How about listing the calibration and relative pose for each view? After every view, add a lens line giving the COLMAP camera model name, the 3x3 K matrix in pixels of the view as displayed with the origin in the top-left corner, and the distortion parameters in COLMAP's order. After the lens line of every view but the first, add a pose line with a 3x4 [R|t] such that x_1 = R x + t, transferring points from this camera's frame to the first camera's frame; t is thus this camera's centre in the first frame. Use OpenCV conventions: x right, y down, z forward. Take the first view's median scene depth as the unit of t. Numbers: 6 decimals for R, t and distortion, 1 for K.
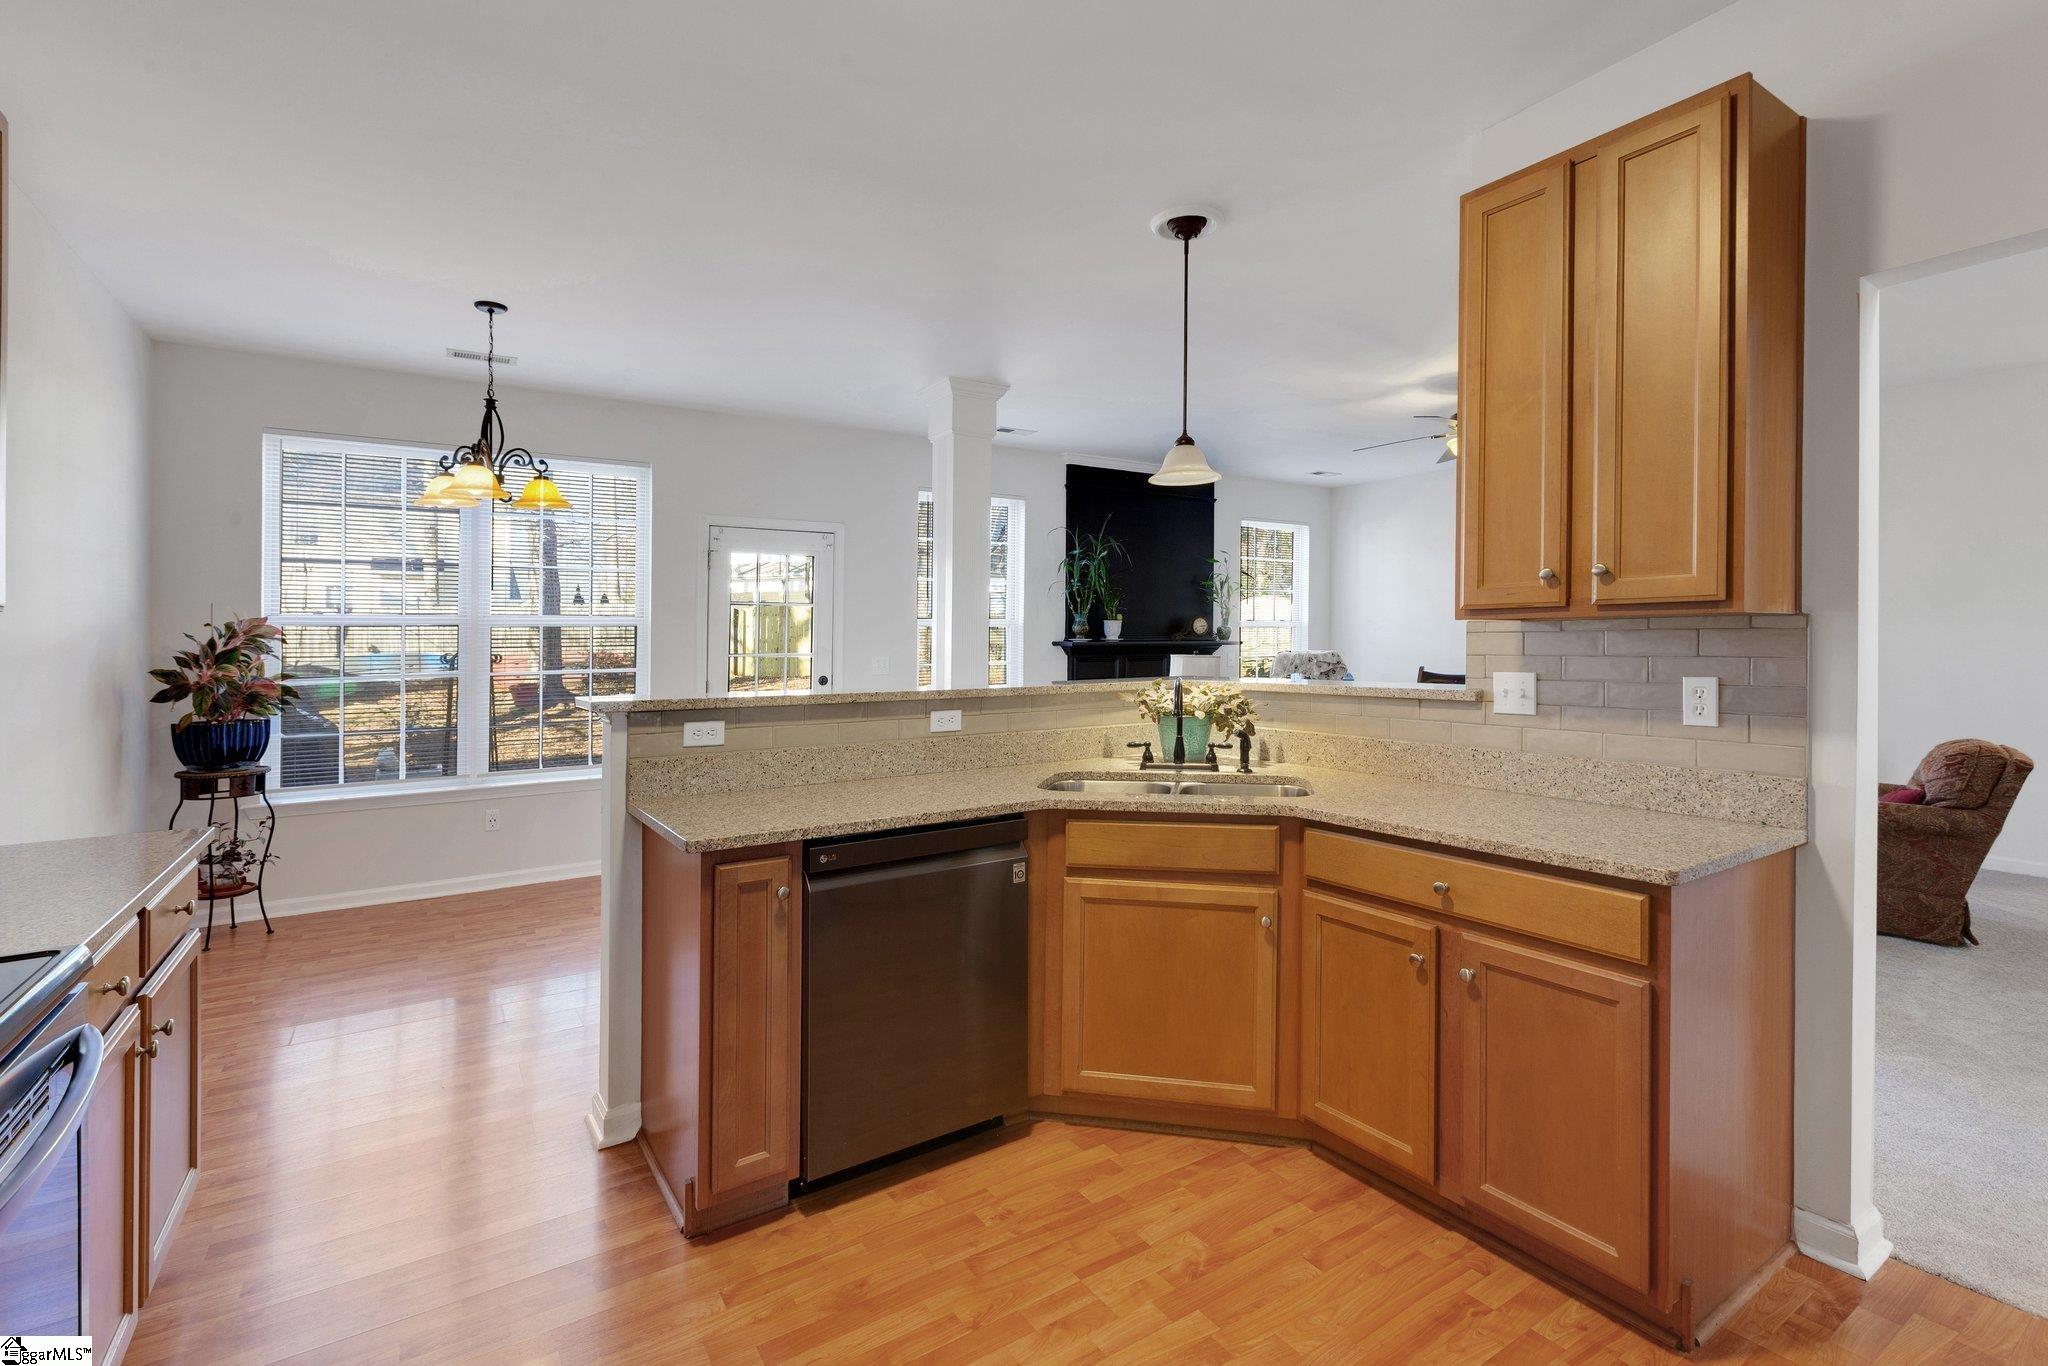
lens RADIAL K [[929.0, 0, 1028.3], [0, 929.0, 653.1], [0, 0, 1]] dist [-0.001471, -0.000100]
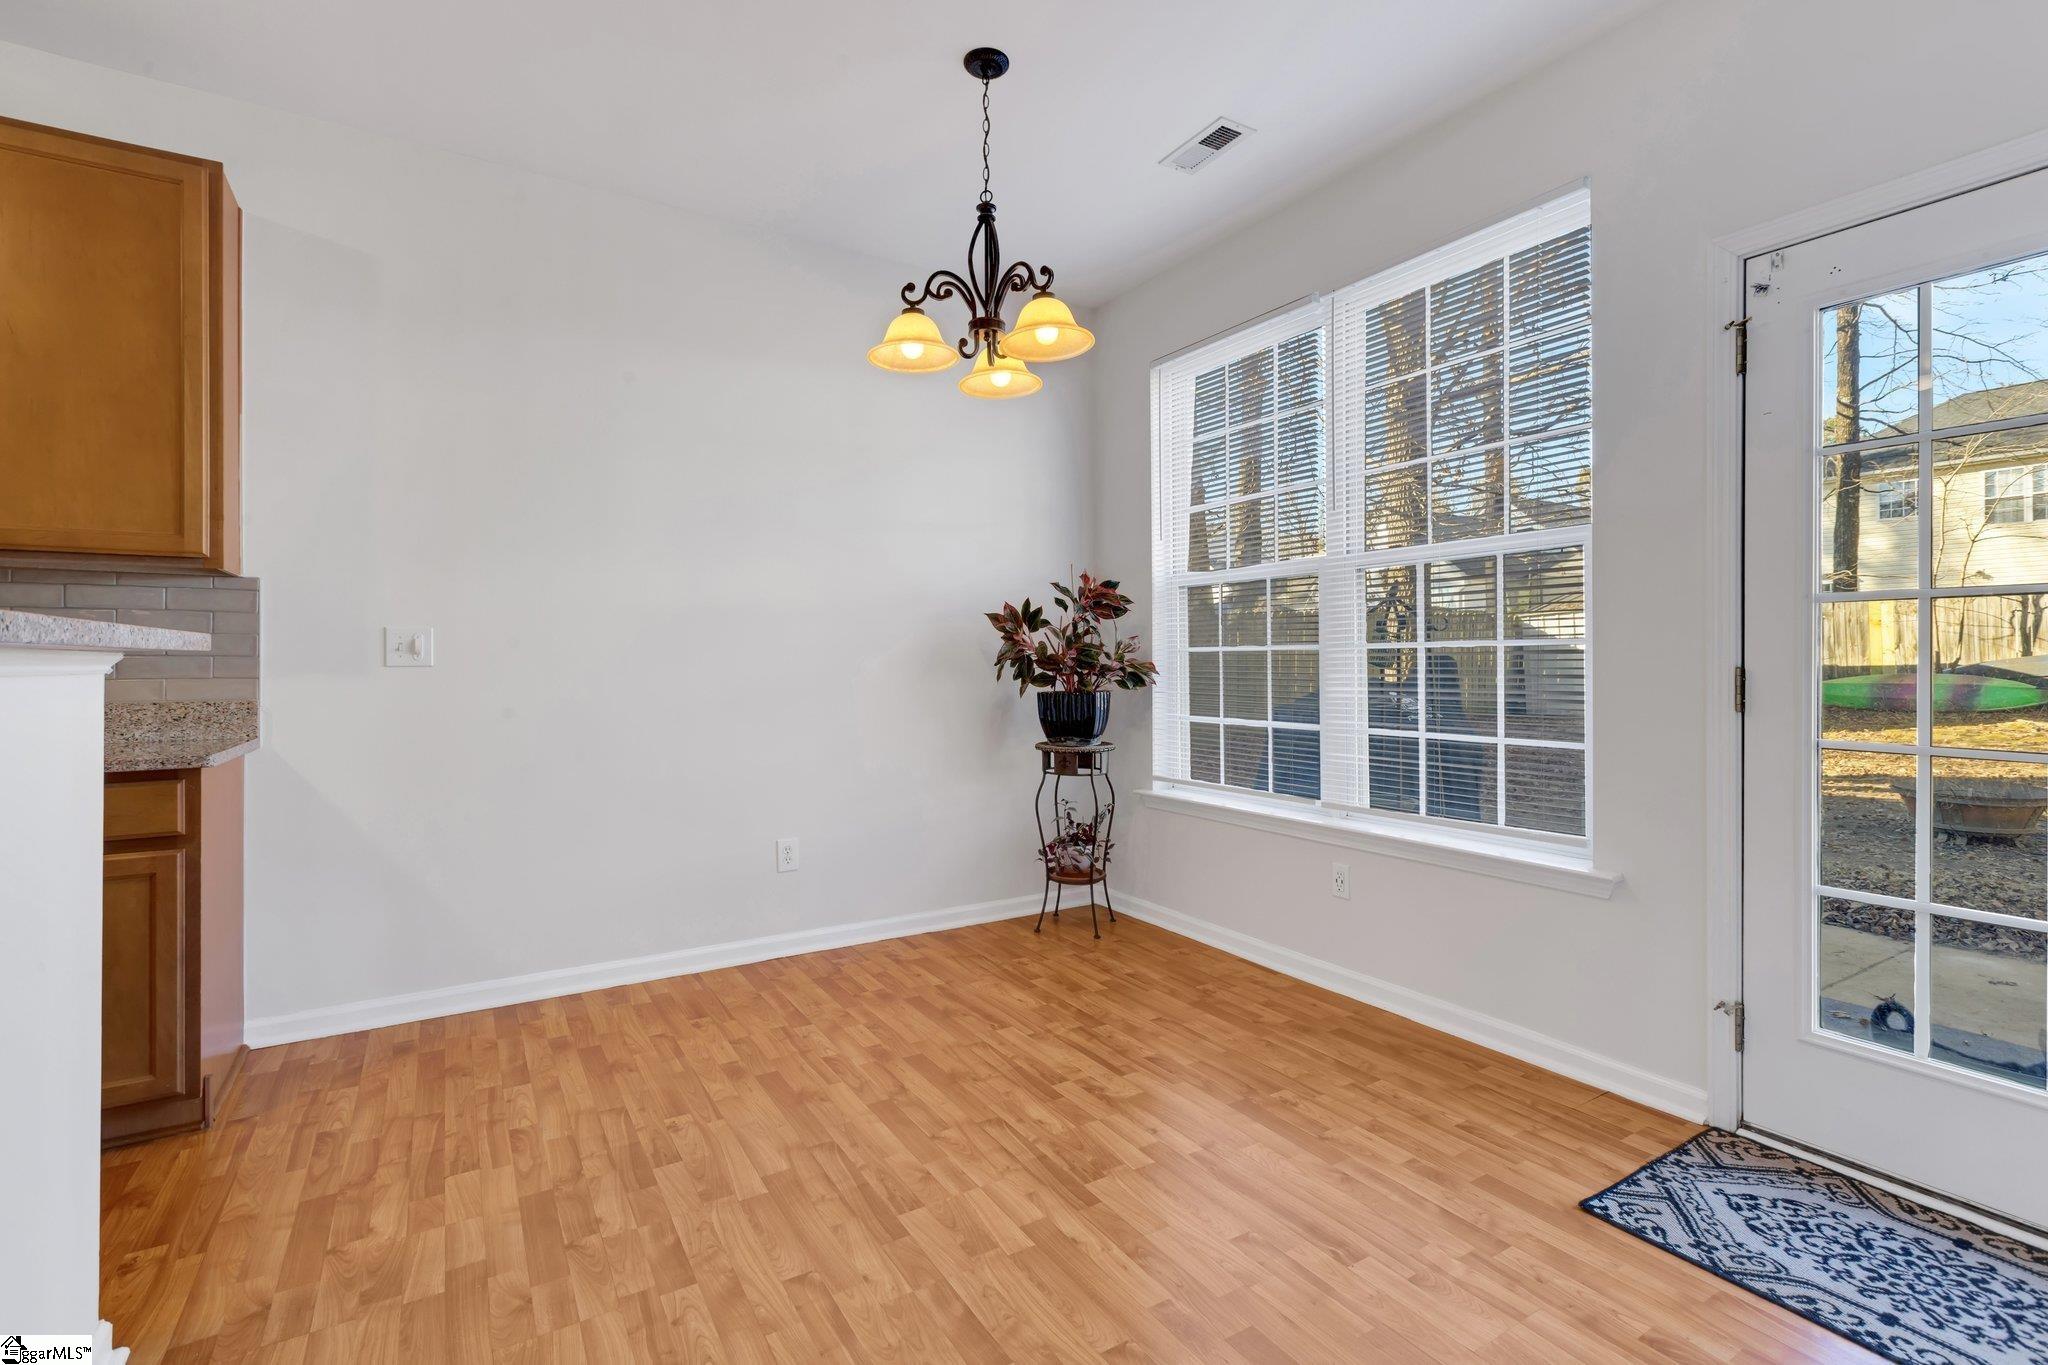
lens RADIAL K [[929.0, 0, 1028.3], [0, 929.0, 652.6], [0, 0, 1]] dist [-0.001471, -0.000100]
pose [[-0.022328, -0.002125, -0.999748, 0.079892], [-0.004003, 0.999990, -0.002036, 0.046948], [0.999743, 0.003956, -0.022337, 1.280877]]
